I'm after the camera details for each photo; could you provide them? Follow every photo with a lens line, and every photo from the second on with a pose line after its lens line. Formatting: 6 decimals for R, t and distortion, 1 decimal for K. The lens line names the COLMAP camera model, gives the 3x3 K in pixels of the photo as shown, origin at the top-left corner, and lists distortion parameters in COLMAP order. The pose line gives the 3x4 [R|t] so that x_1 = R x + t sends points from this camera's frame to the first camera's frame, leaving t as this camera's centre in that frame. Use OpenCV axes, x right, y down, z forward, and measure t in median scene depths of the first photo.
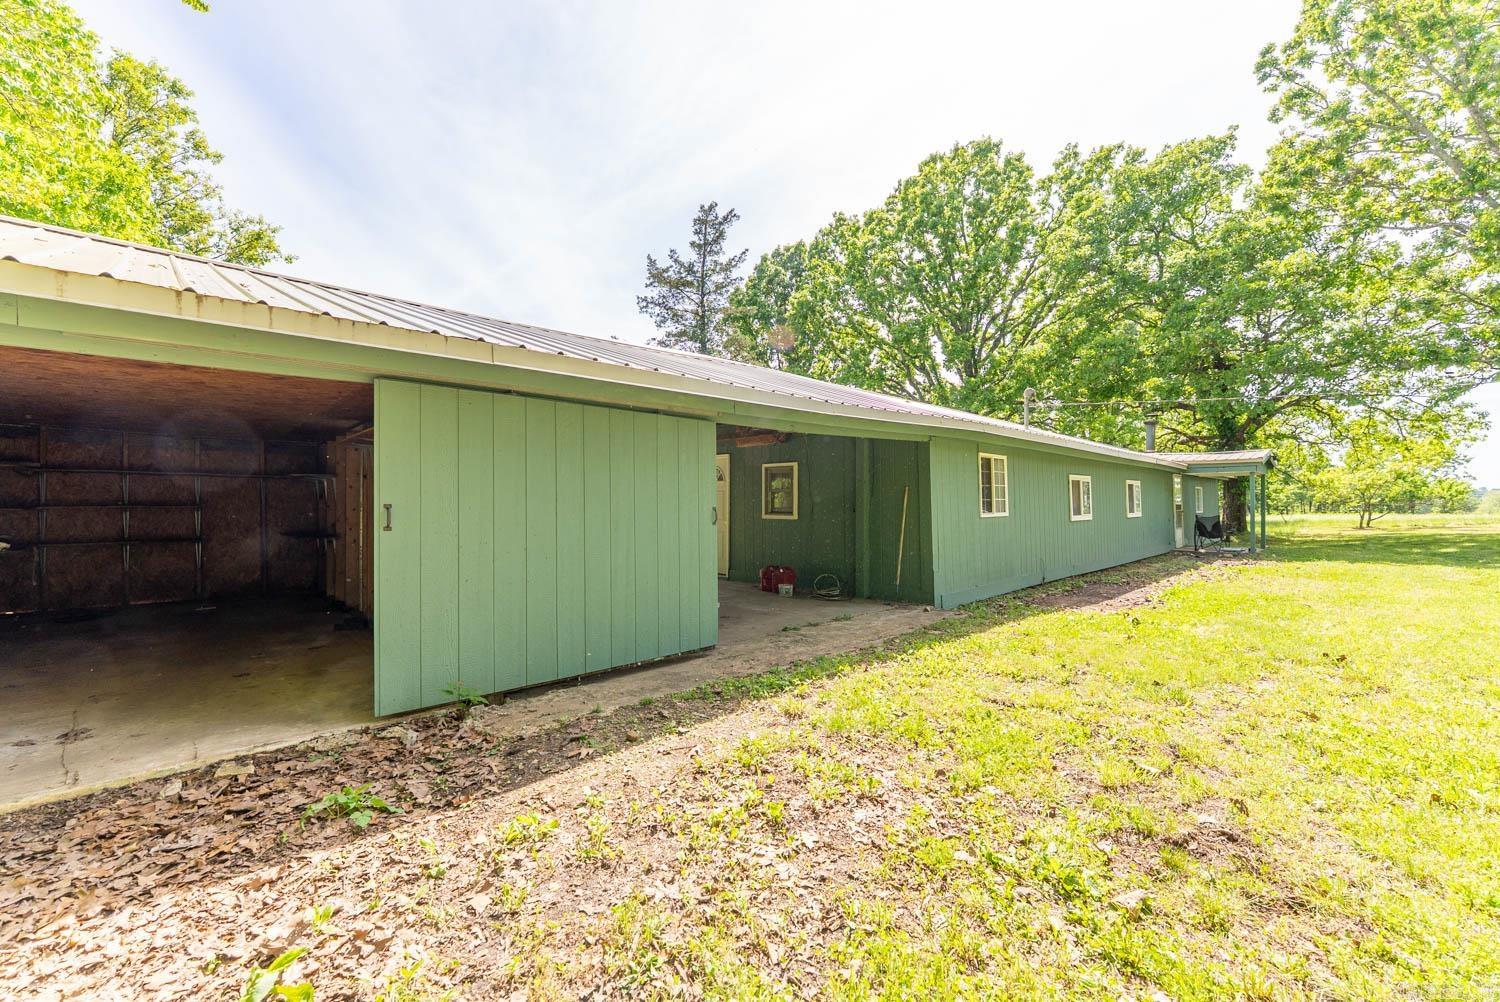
lens RADIAL K [[596.7, 0, 750.0], [0, 596.7, 501.0], [0, 0, 1]] dist [-0.000500, -0.000385]
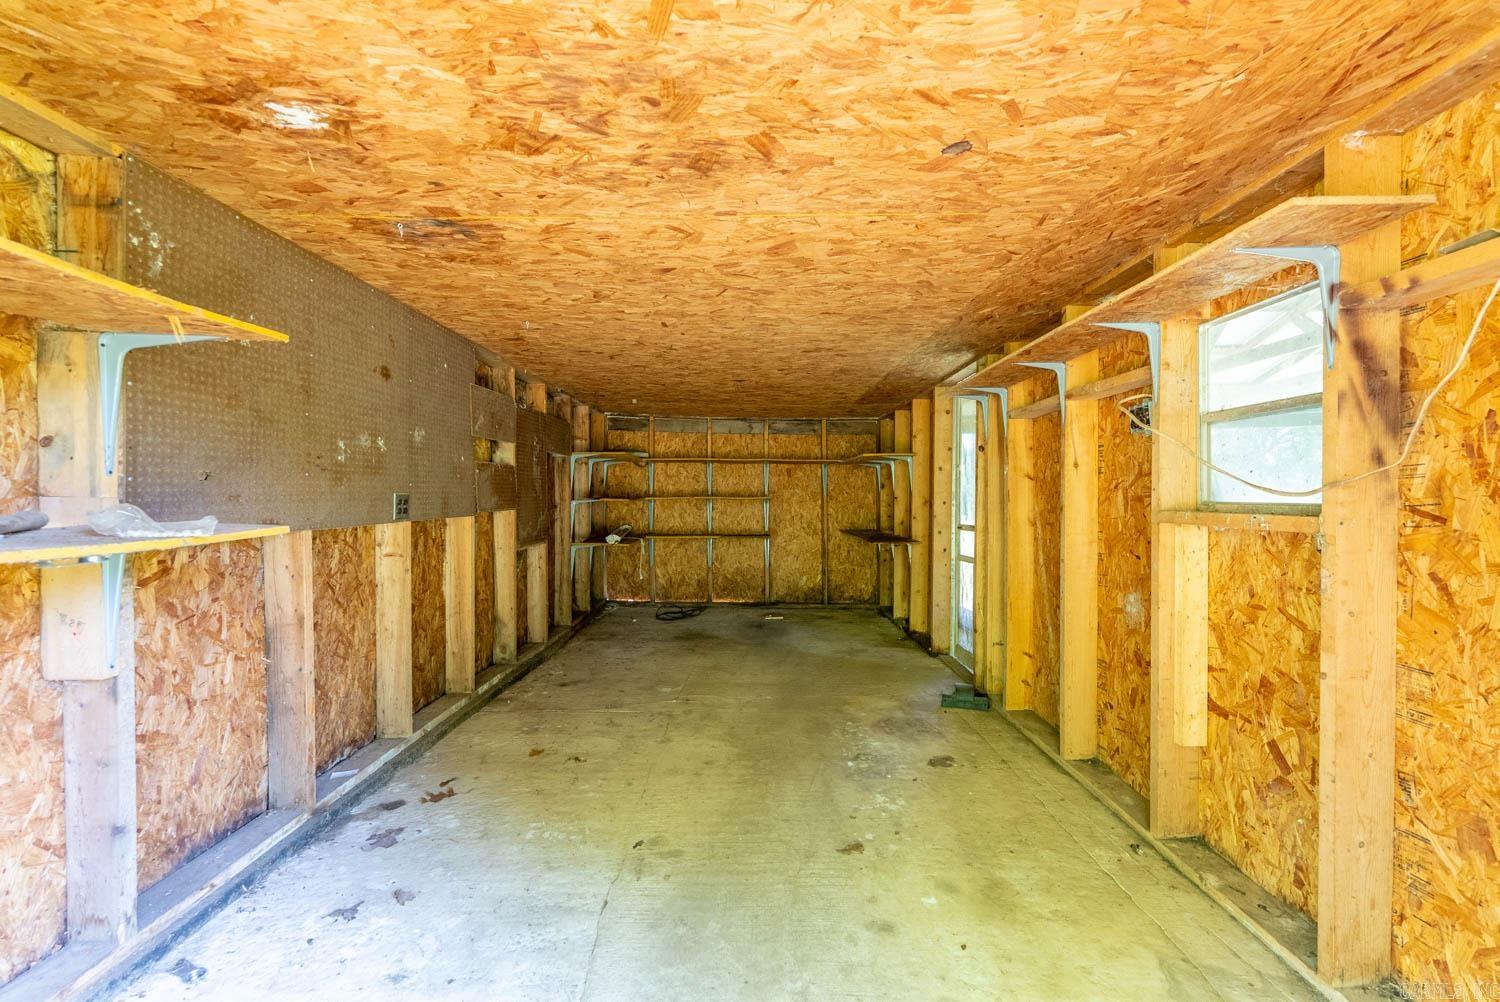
lens RADIAL K [[596.7, 0, 750.0], [0, 596.7, 501.0], [0, 0, 1]] dist [-0.000500, -0.000385]
pose [[0.730631, 0.004617, -0.682757, -0.349617], [0.004477, 0.999923, 0.011553, 0.004064], [0.682758, -0.011498, 0.730554, 0.348045]]
